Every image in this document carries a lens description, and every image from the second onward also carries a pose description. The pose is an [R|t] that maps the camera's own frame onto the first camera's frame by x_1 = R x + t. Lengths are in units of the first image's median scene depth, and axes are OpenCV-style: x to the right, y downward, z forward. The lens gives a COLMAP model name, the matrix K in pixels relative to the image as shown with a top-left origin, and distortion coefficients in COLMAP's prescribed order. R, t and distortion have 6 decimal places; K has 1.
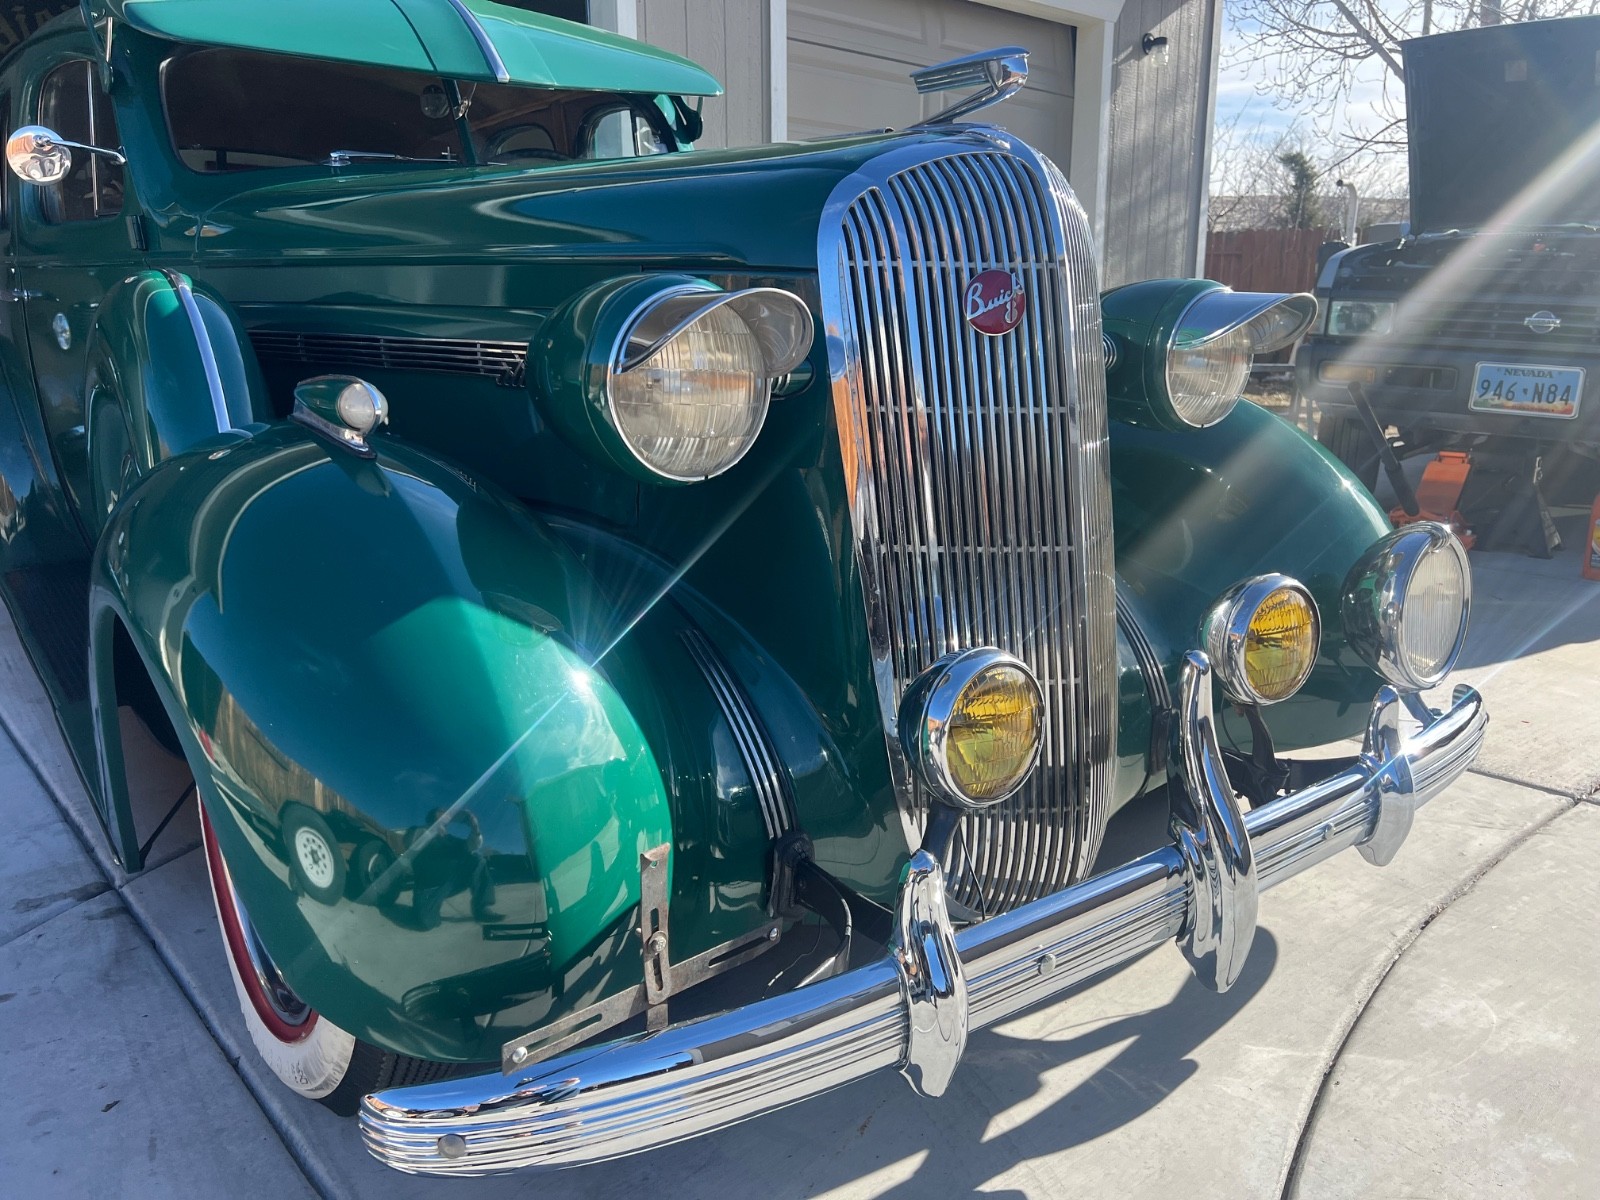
lens RADIAL K [[1186.5, 0, 800.0], [0, 1186.5, 600.0], [0, 0, 1]] dist [0.047529, -0.052021]
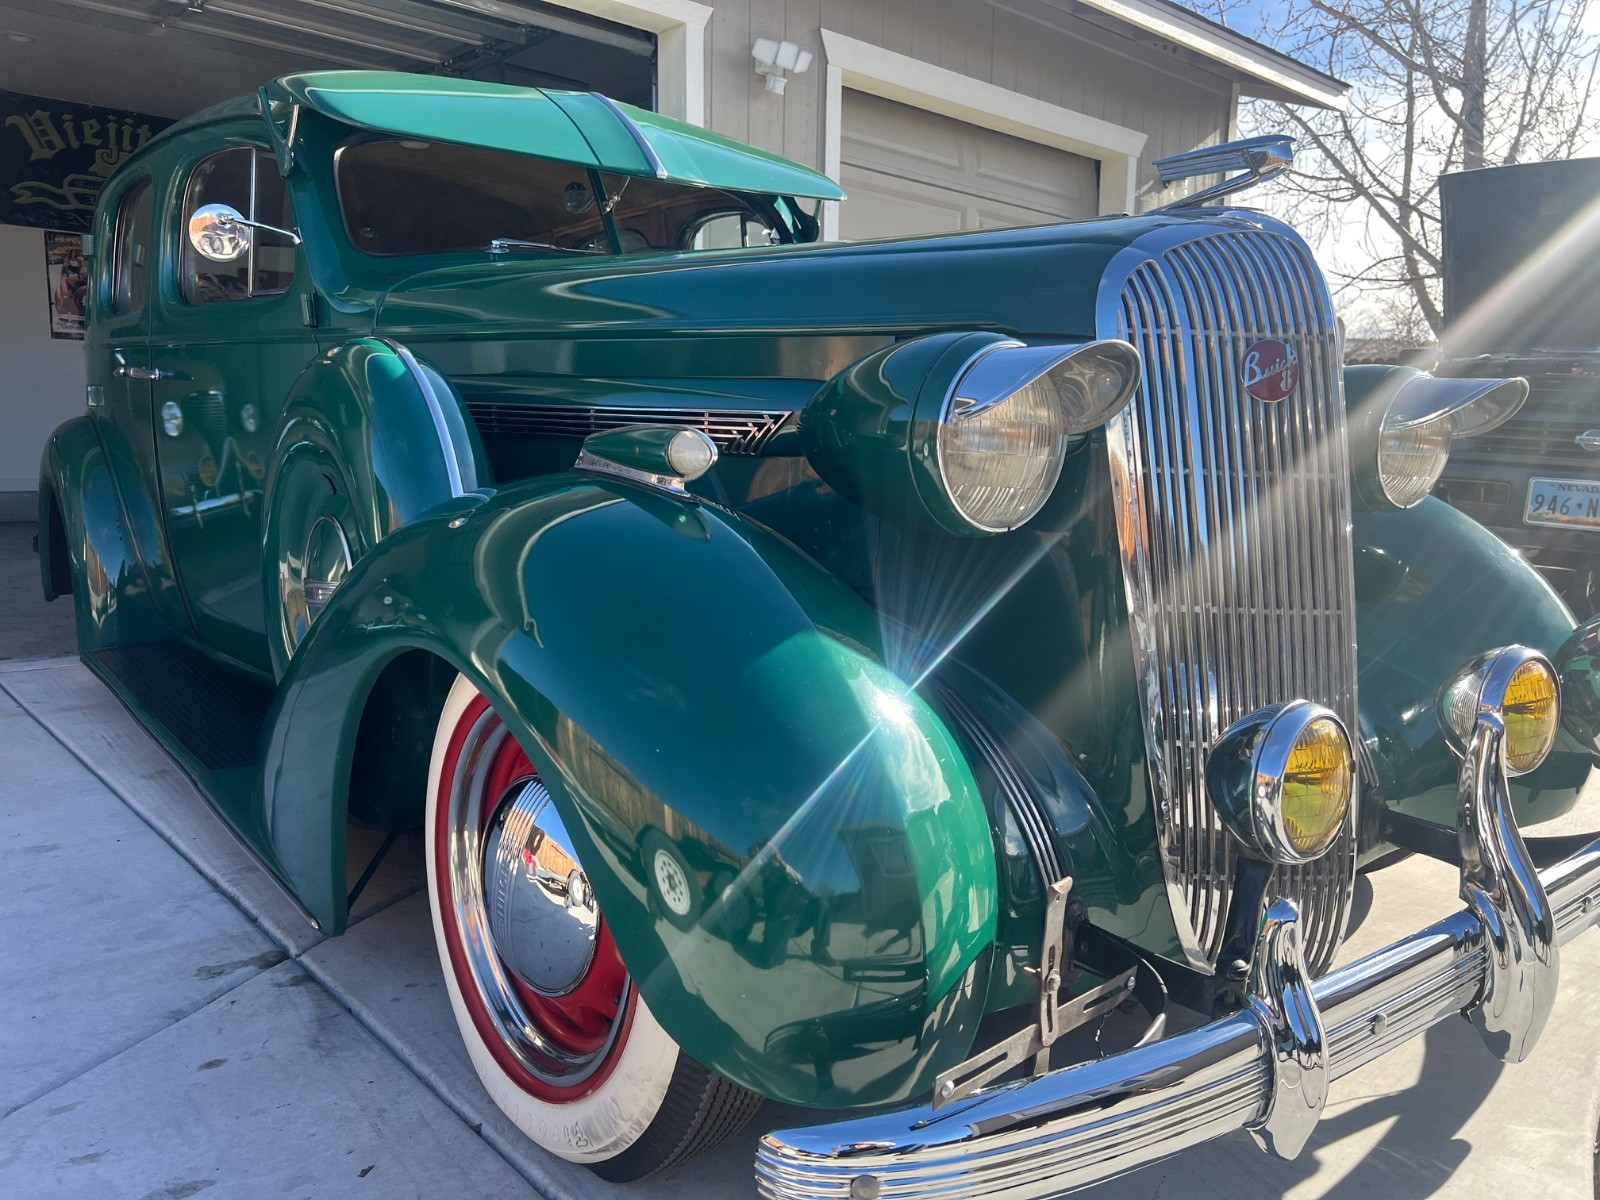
lens RADIAL K [[1186.3, 0, 793.3], [0, 1186.3, 613.3], [0, 0, 1]] dist [0.046138, -0.050292]
pose [[0.999660, 0.018953, 0.017910, -0.234645], [-0.017335, 0.996097, -0.086541, 0.049101], [-0.019480, 0.086201, 0.996087, -0.000354]]
